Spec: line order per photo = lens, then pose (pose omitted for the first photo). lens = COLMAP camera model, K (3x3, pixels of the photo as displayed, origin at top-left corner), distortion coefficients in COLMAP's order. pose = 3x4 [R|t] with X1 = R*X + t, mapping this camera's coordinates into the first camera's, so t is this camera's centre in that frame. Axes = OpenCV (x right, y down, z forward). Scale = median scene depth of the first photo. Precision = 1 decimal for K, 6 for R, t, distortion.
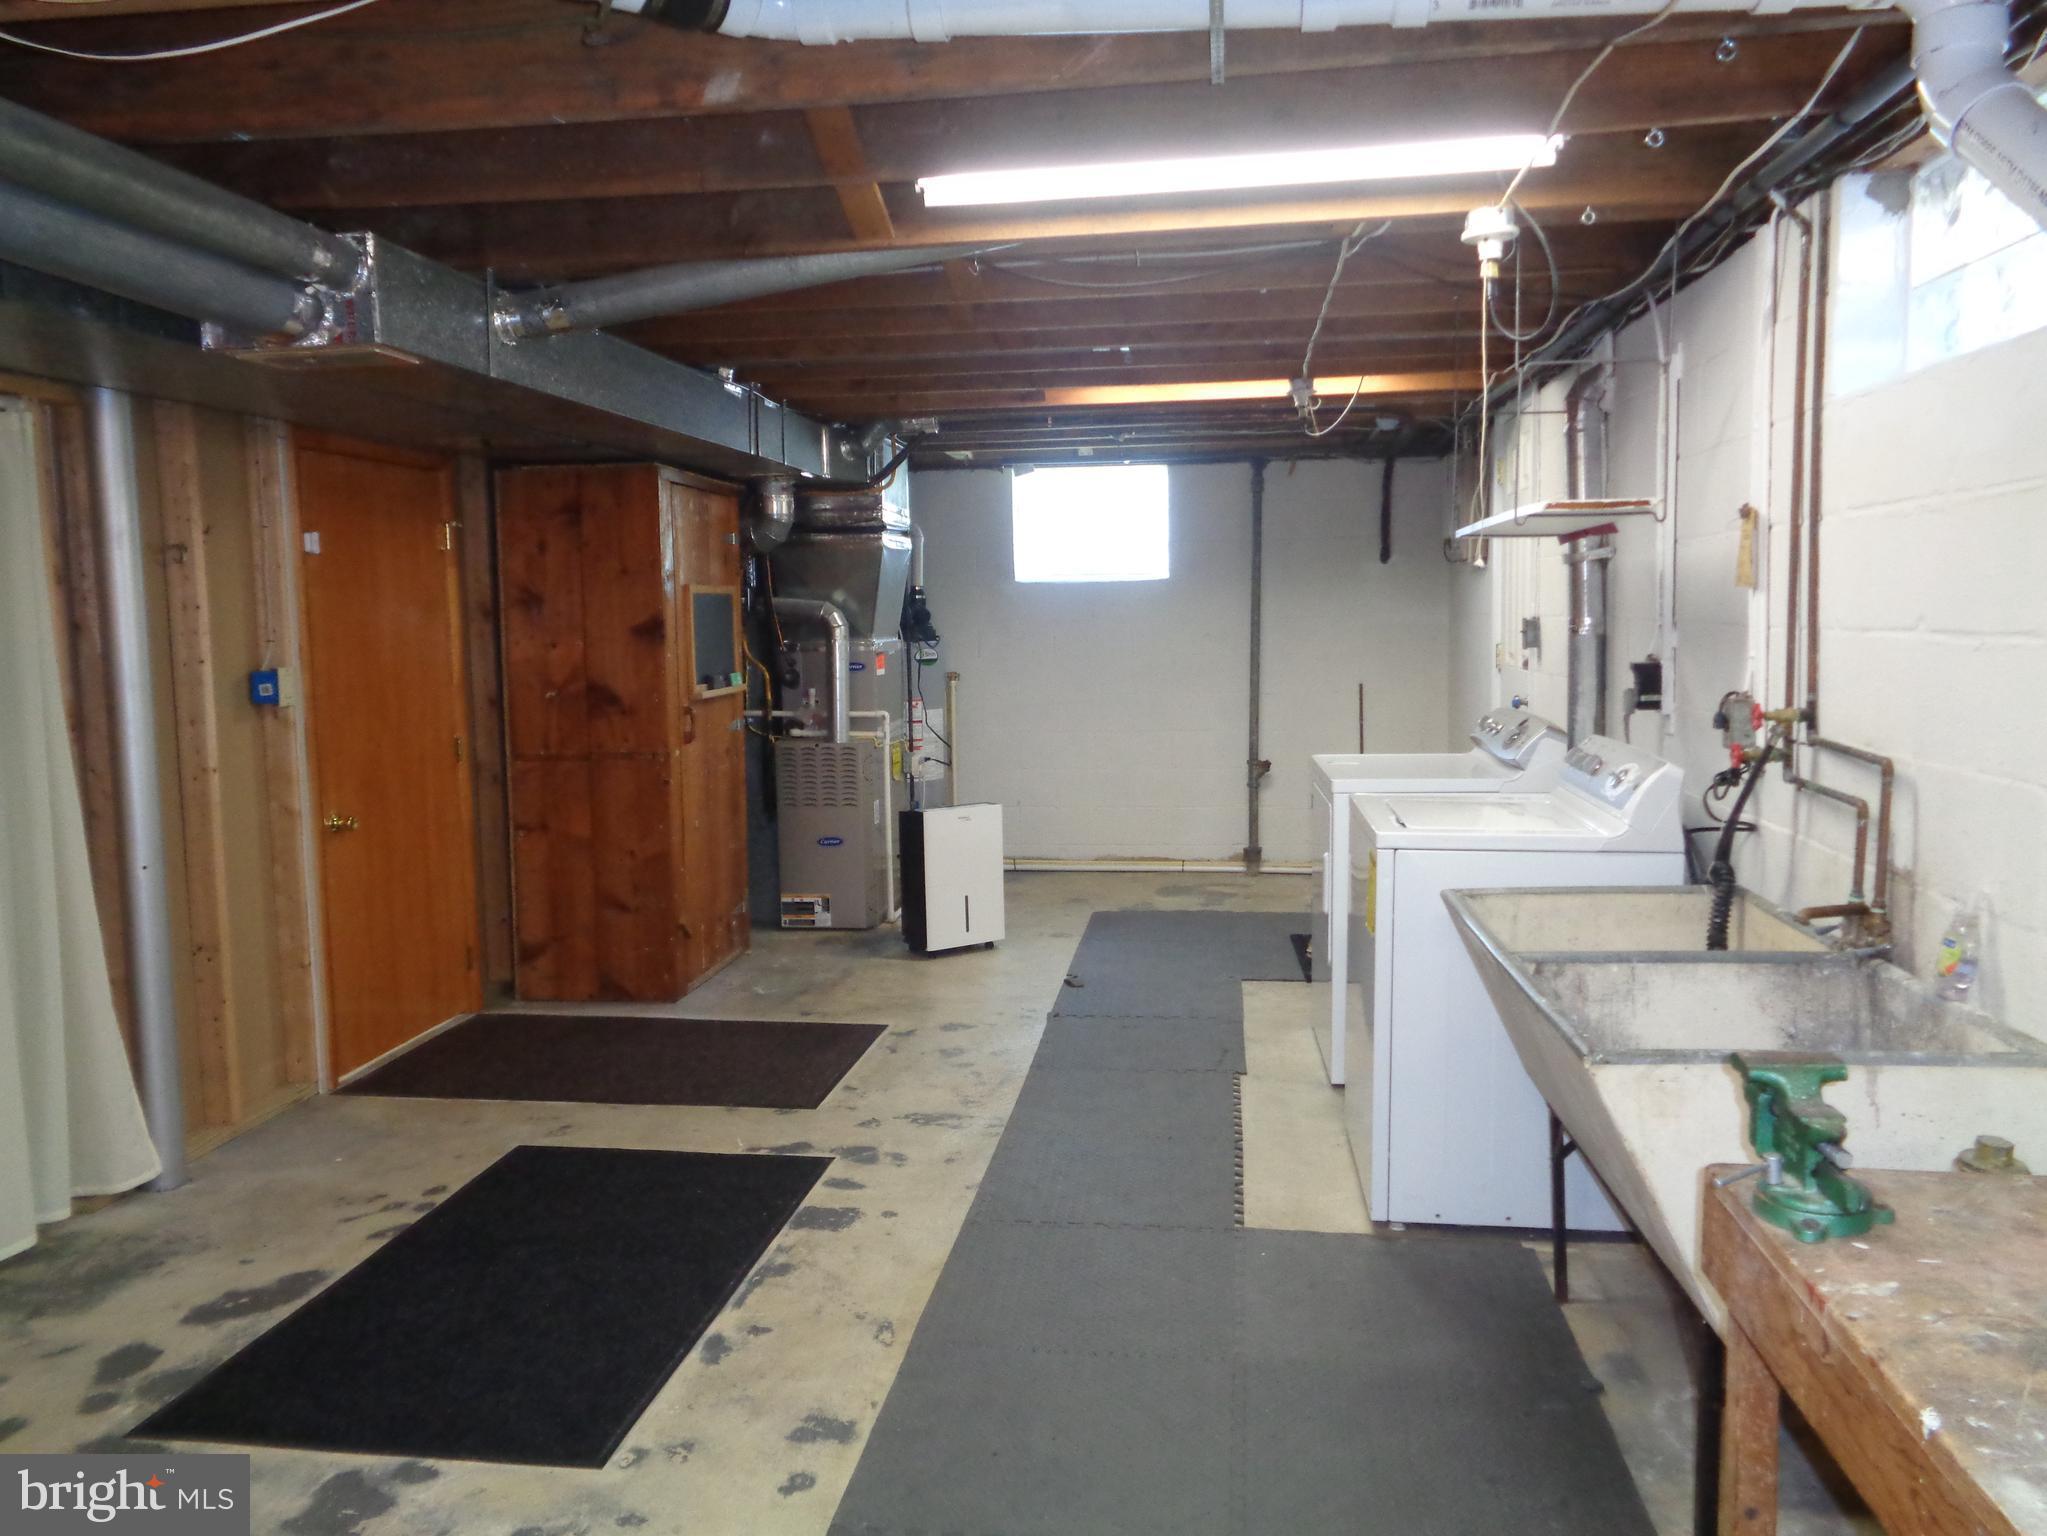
lens RADIAL K [[1549.3, 0, 1034.3], [0, 1549.3, 773.4], [0, 0, 1]] dist [0.009190, 0.009703]
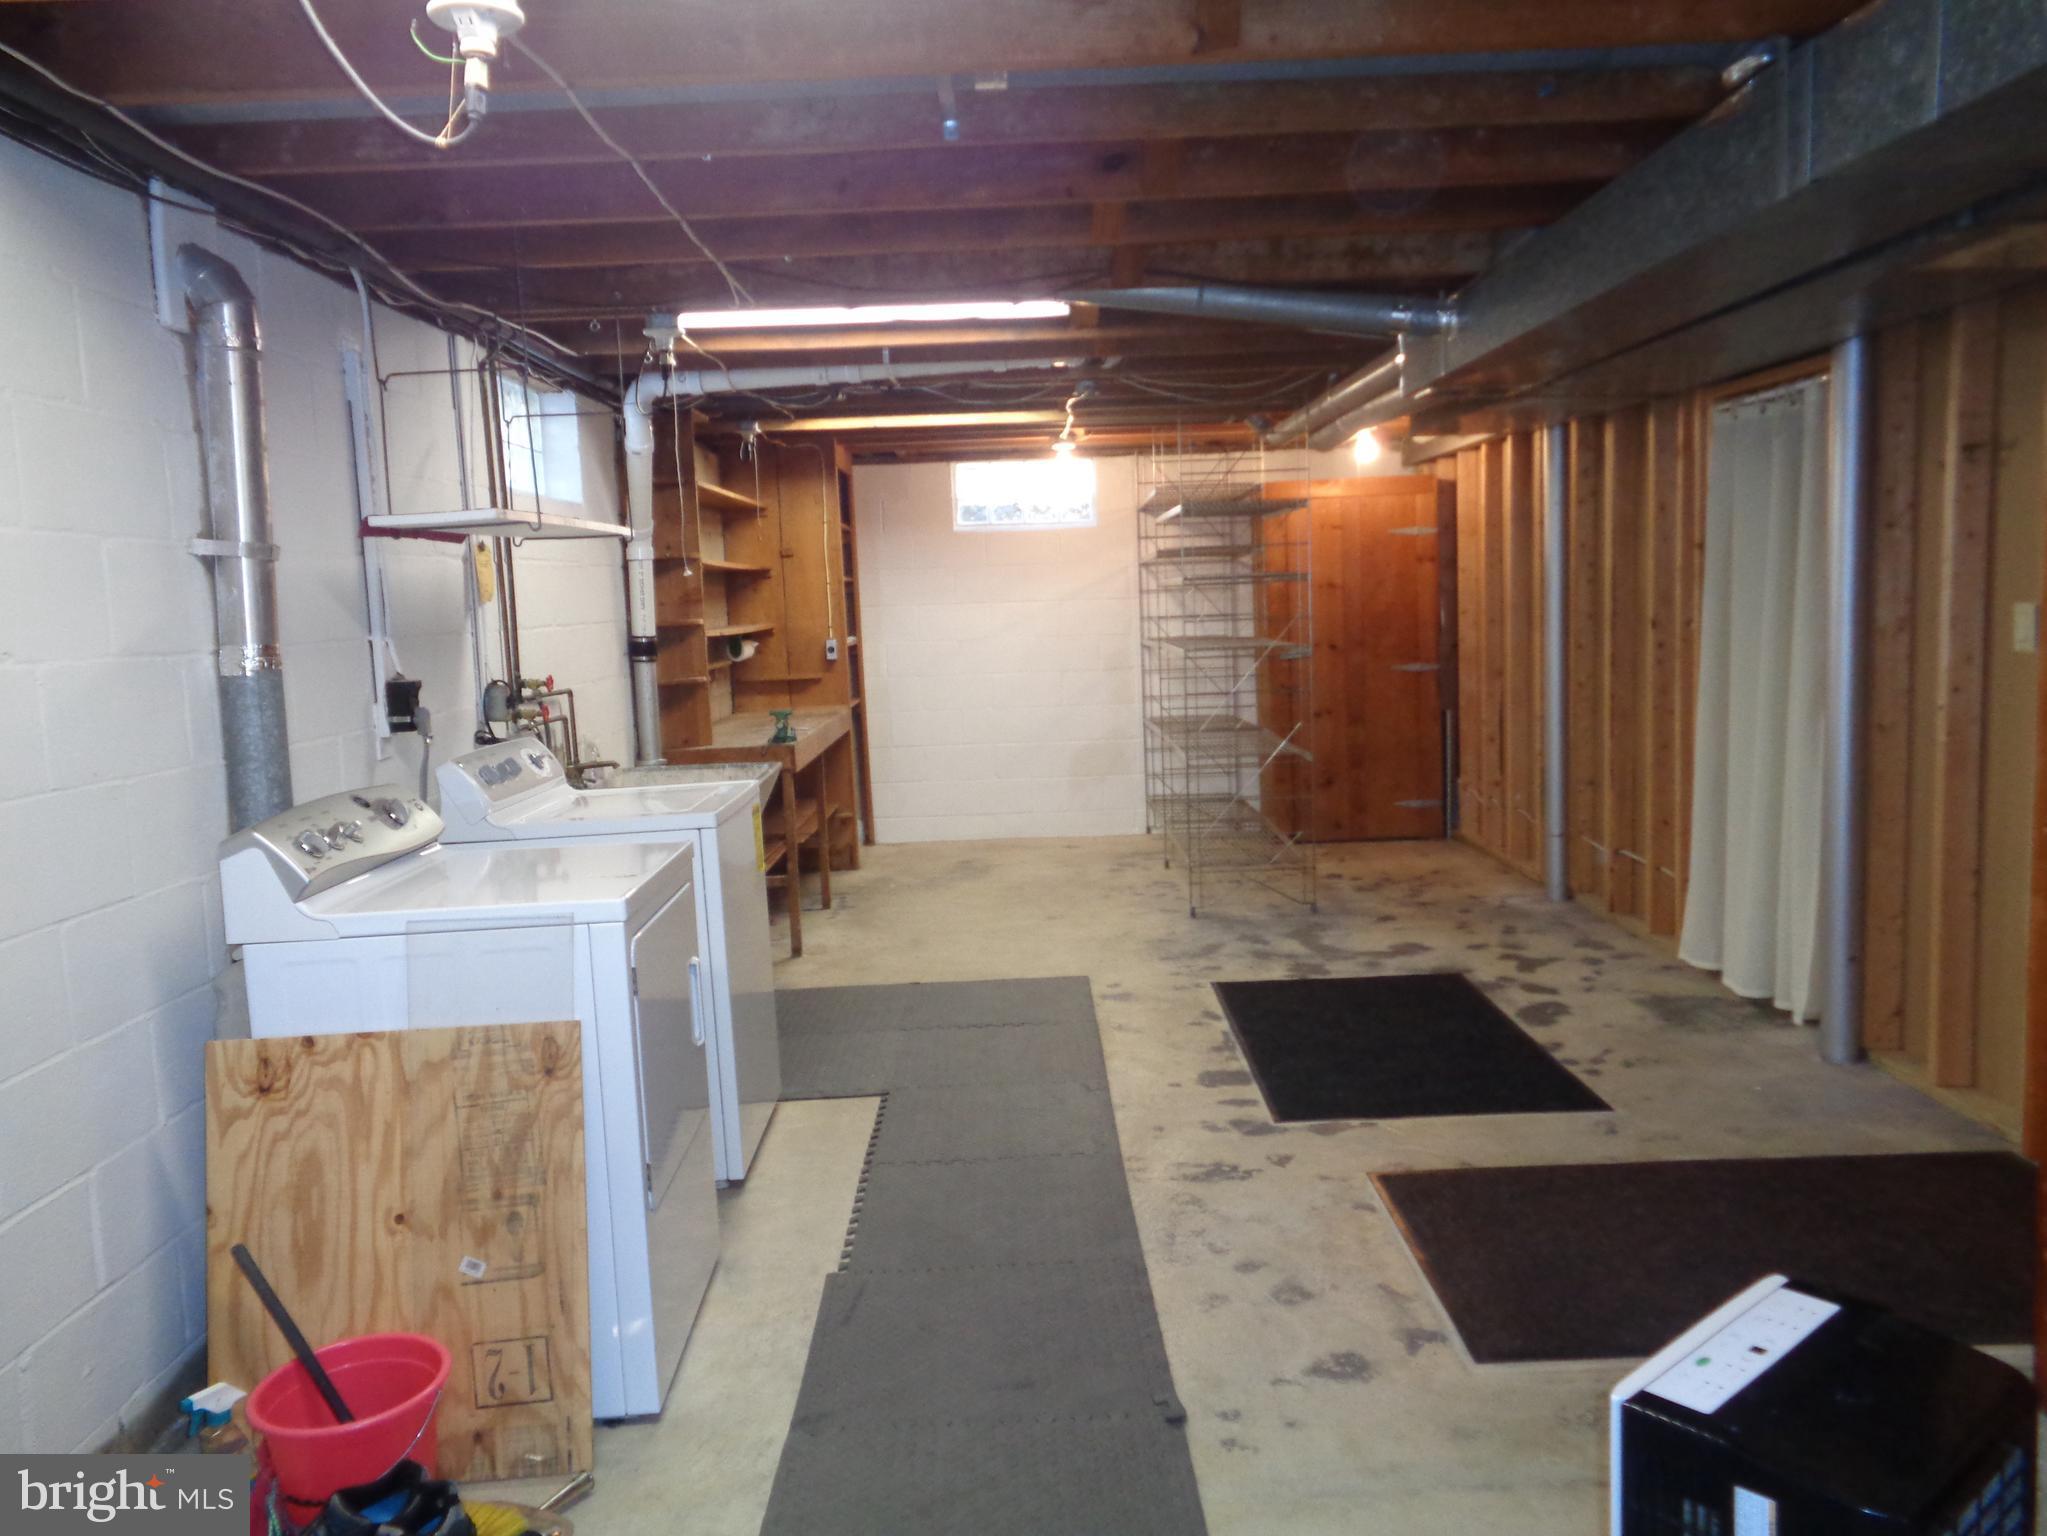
lens RADIAL K [[1549.3, 0, 1035.2], [0, 1549.3, 762.9], [0, 0, 1]] dist [0.009190, 0.009703]
pose [[-0.988582, 0.072832, -0.131913, 0.143988], [0.043184, 0.975649, 0.215045, -0.206981], [0.144363, 0.206893, -0.967654, 1.966045]]
